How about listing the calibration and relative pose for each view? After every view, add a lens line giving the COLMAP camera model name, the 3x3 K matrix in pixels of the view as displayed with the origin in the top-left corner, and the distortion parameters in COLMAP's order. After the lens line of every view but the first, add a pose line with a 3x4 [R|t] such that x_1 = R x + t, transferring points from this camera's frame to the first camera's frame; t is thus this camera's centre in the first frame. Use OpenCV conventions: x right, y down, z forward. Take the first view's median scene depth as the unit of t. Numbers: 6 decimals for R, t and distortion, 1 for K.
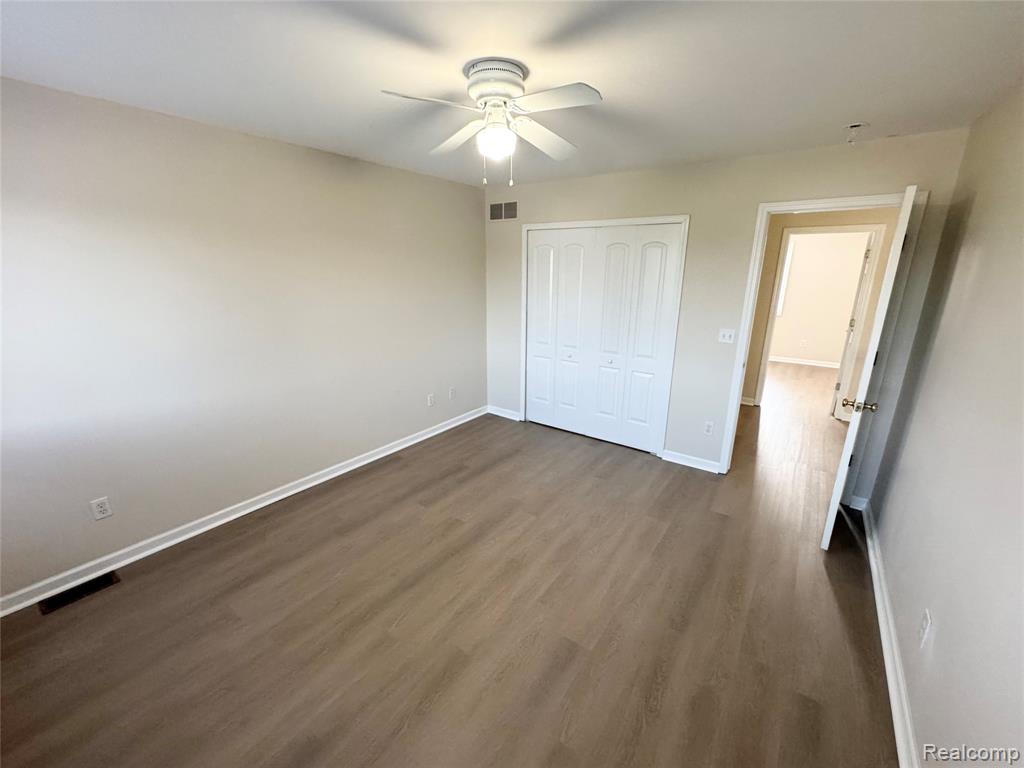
lens RADIAL K [[415.8, 0, 512.1], [0, 415.8, 386.2], [0, 0, 1]] dist [-0.002663, 0.000234]
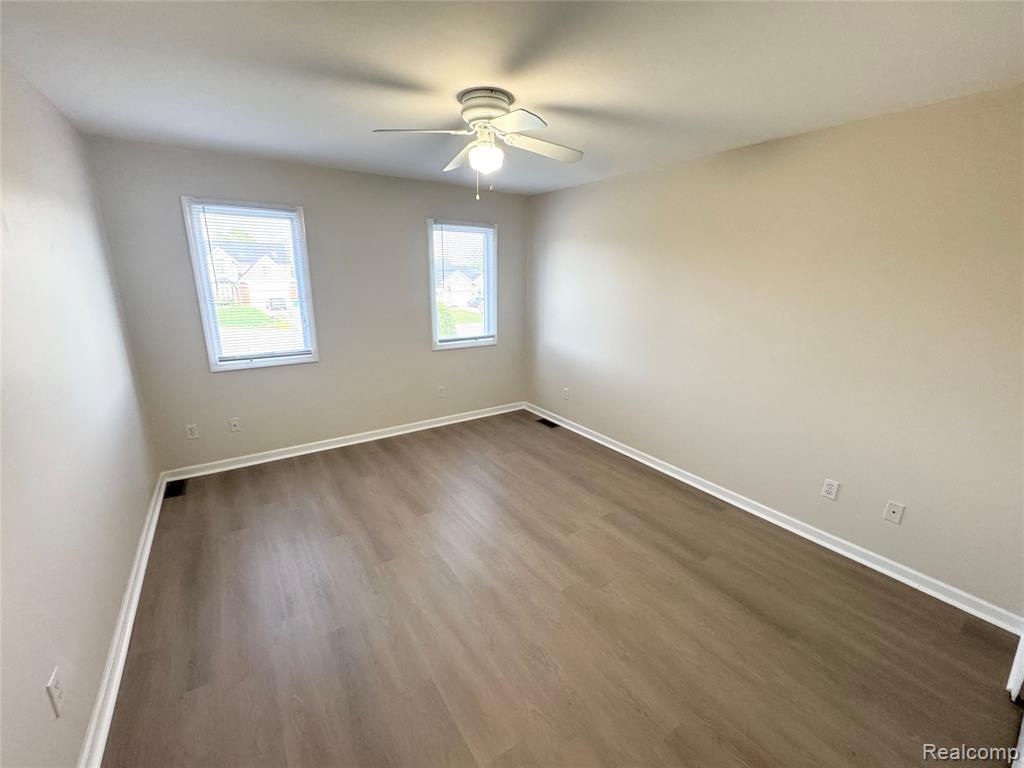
lens RADIAL K [[415.8, 0, 509.3], [0, 415.8, 385.2], [0, 0, 1]] dist [-0.002663, 0.000234]
pose [[-0.338540, 0.236167, -0.910833, 0.696577], [-0.274012, 0.901294, 0.335539, -0.258058], [0.900171, 0.363172, -0.240411, 0.957395]]
